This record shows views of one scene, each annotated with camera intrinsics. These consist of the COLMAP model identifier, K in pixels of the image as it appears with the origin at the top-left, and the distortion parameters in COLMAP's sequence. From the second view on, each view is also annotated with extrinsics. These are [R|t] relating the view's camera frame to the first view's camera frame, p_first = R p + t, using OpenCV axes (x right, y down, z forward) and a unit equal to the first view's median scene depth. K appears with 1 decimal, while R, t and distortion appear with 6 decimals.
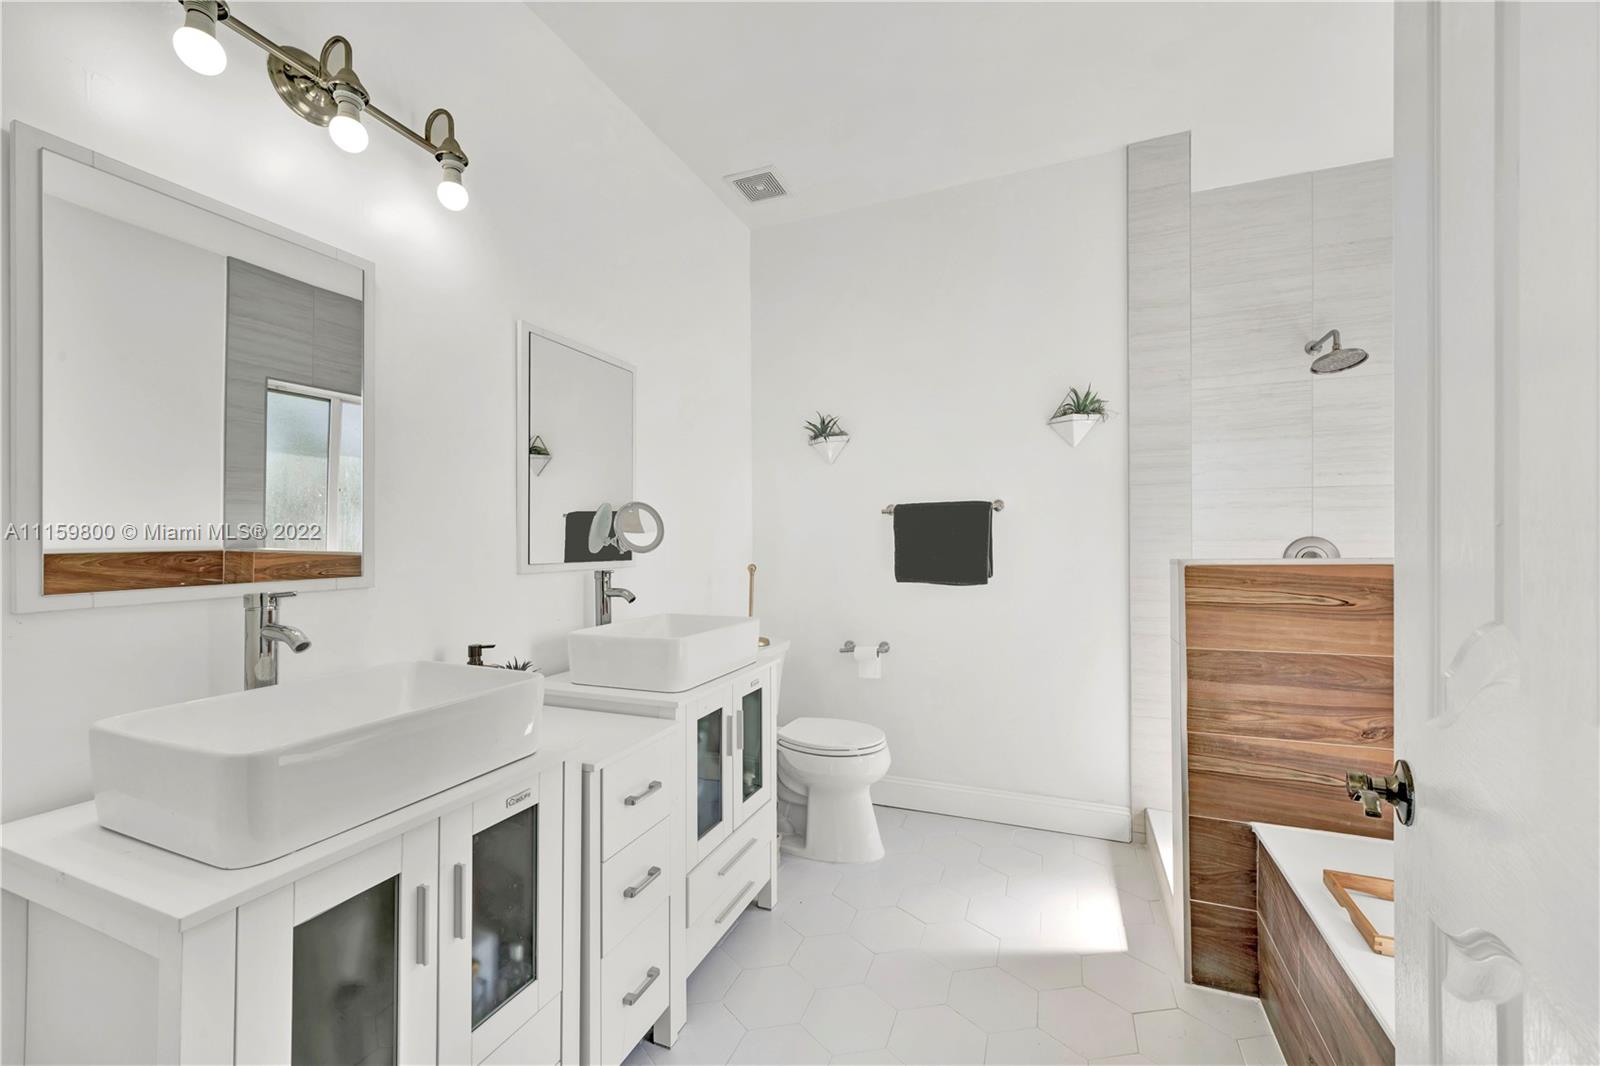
lens RADIAL K [[620.6, 0, 810.6], [0, 620.6, 535.5], [0, 0, 1]] dist [-0.003661, -0.000536]
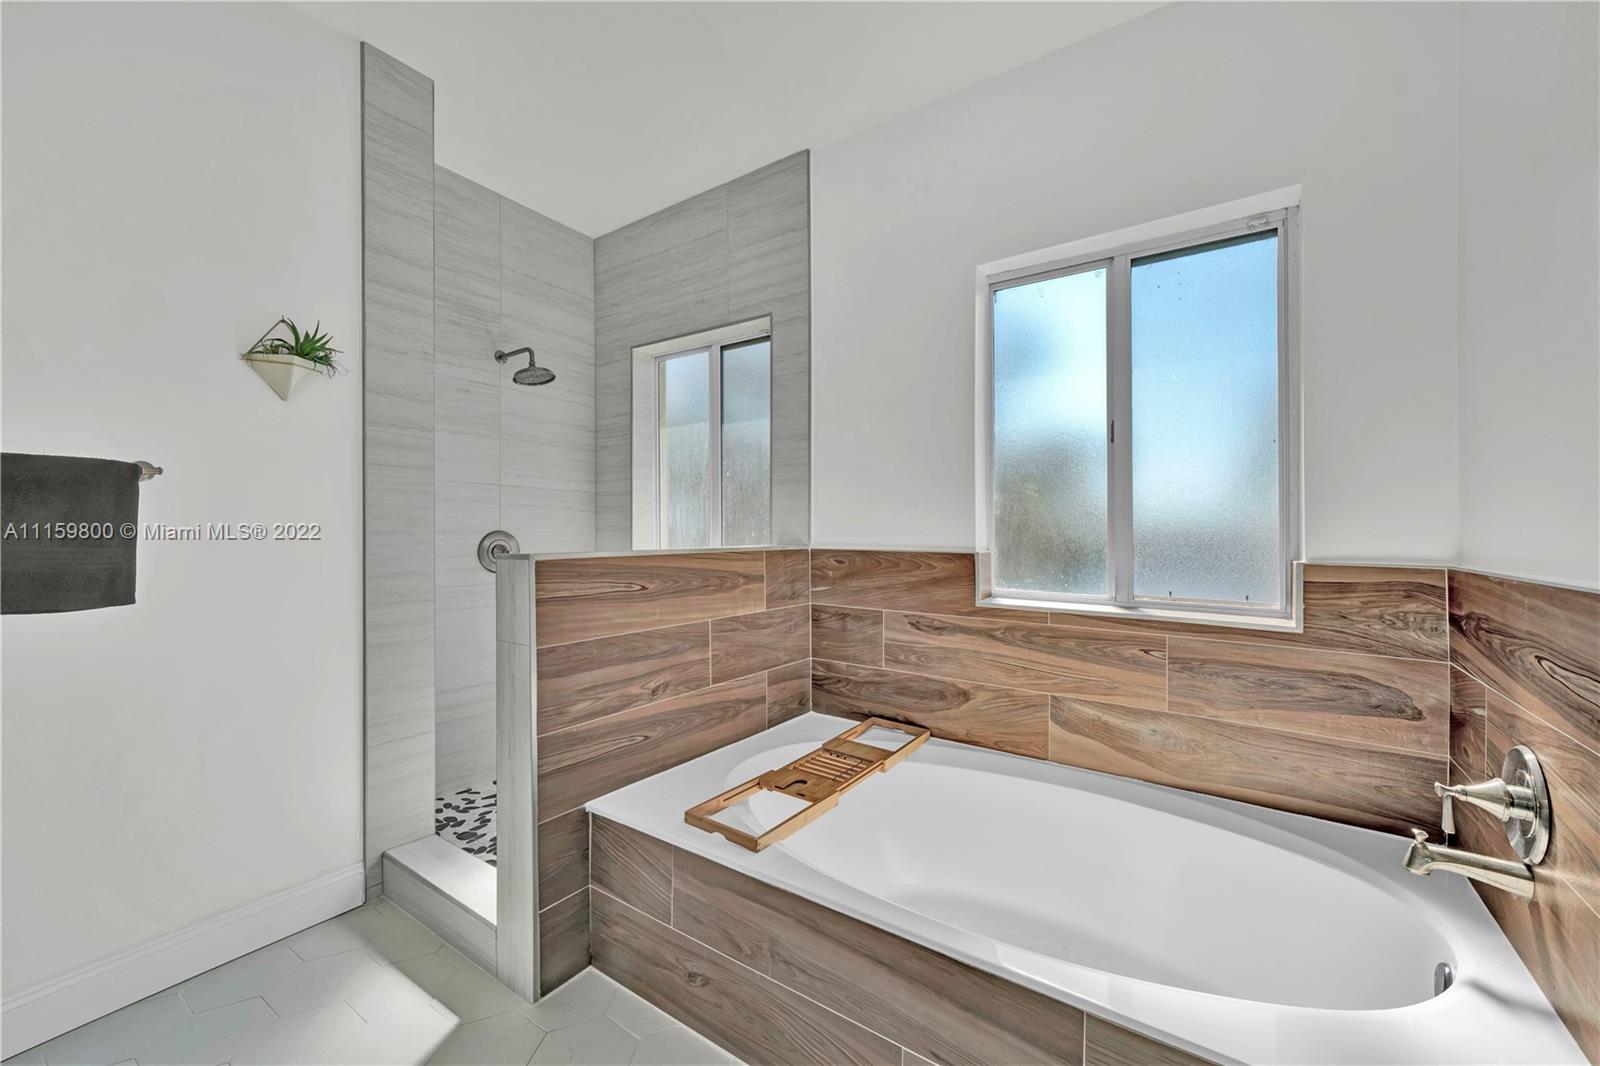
lens RADIAL K [[620.6, 0, 806.5], [0, 620.6, 536.3], [0, 0, 1]] dist [-0.003661, -0.000536]
pose [[0.228994, 0.006400, 0.973407, -0.222604], [-0.019400, 0.999810, -0.002010, 0.005885], [-0.973234, -0.018424, 0.229075, 0.397998]]
